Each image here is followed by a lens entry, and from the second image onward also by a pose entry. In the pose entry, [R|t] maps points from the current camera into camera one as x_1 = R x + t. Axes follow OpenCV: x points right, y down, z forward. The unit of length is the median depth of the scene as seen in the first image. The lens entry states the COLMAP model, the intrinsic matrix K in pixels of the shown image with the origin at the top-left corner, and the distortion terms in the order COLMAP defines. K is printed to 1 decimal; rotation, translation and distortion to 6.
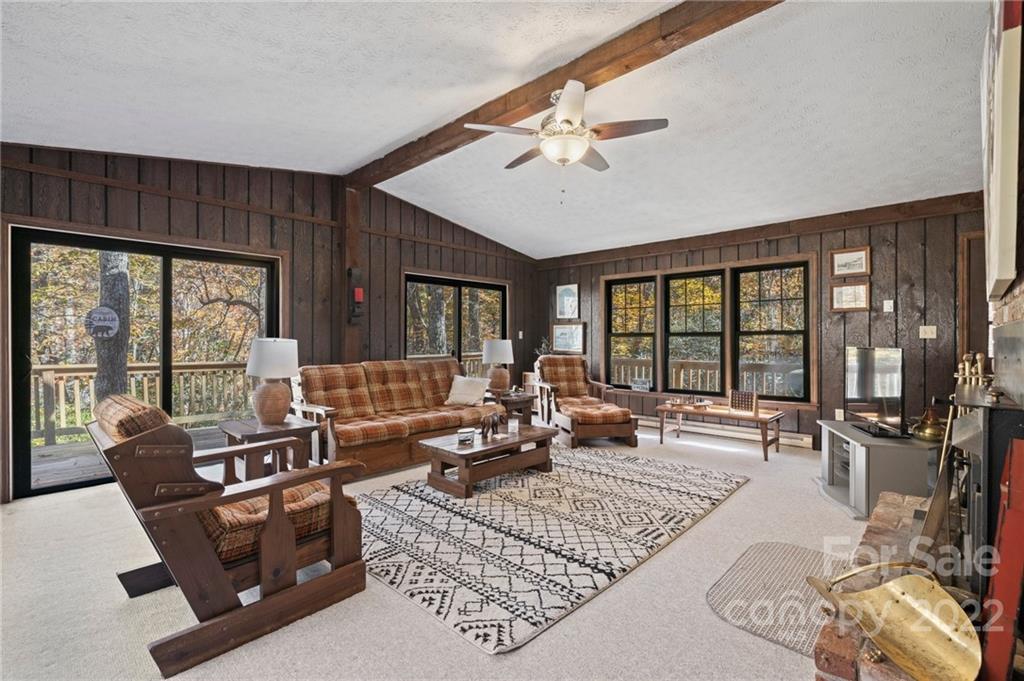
lens RADIAL K [[459.2, 0, 515.4], [0, 459.2, 341.4], [0, 0, 1]] dist [-0.010135, -0.000046]
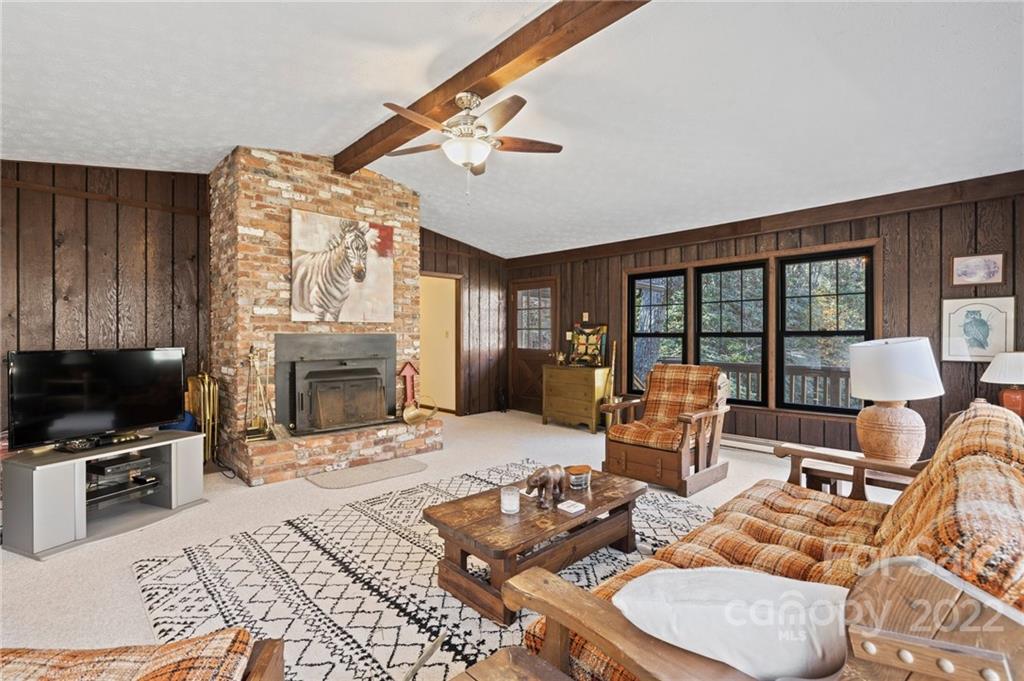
lens RADIAL K [[459.2, 0, 511.0], [0, 459.2, 336.5], [0, 0, 1]] dist [-0.010135, -0.000046]
pose [[-0.998657, 0.000160, 0.051818, -0.041483], [0.000442, 0.999985, 0.005426, -0.015607], [-0.051817, 0.005442, -0.998642, 1.956555]]
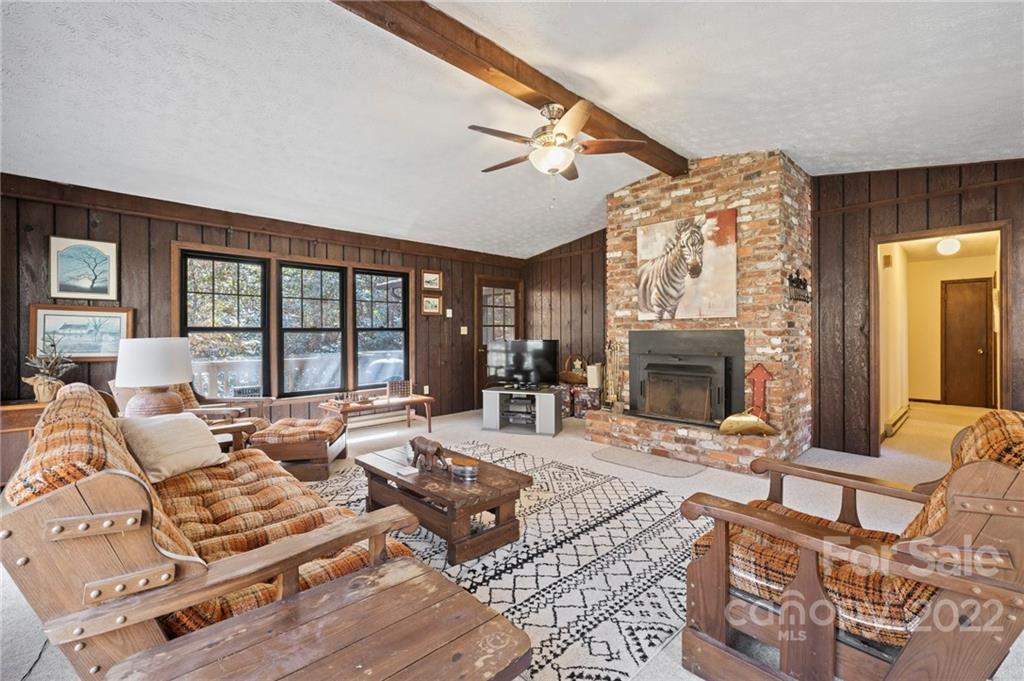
lens RADIAL K [[441.2, 0, 511.8], [0, 441.2, 334.0], [0, 0, 1]] dist [-0.001390, -0.000024]
pose [[0.050854, 0.001628, 0.998705, -0.911724], [0.007078, 0.999973, -0.001991, -0.005473], [-0.998681, 0.007170, 0.050841, 1.018319]]
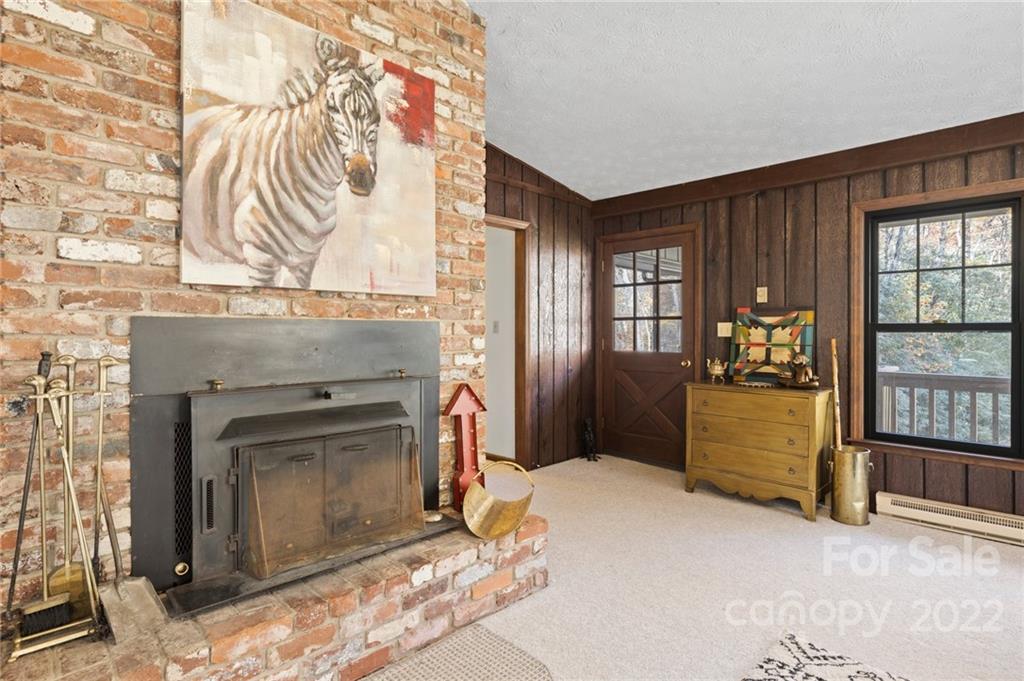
lens RADIAL K [[517.9, 0, 511.5], [0, 517.9, 331.8], [0, 0, 1]] dist [-0.003497, 0.000953]
pose [[-0.999344, -0.001058, 0.036199, 0.296786], [-0.001002, 0.999998, 0.001576, -0.002817], [-0.036201, 0.001538, -0.999343, 1.189858]]
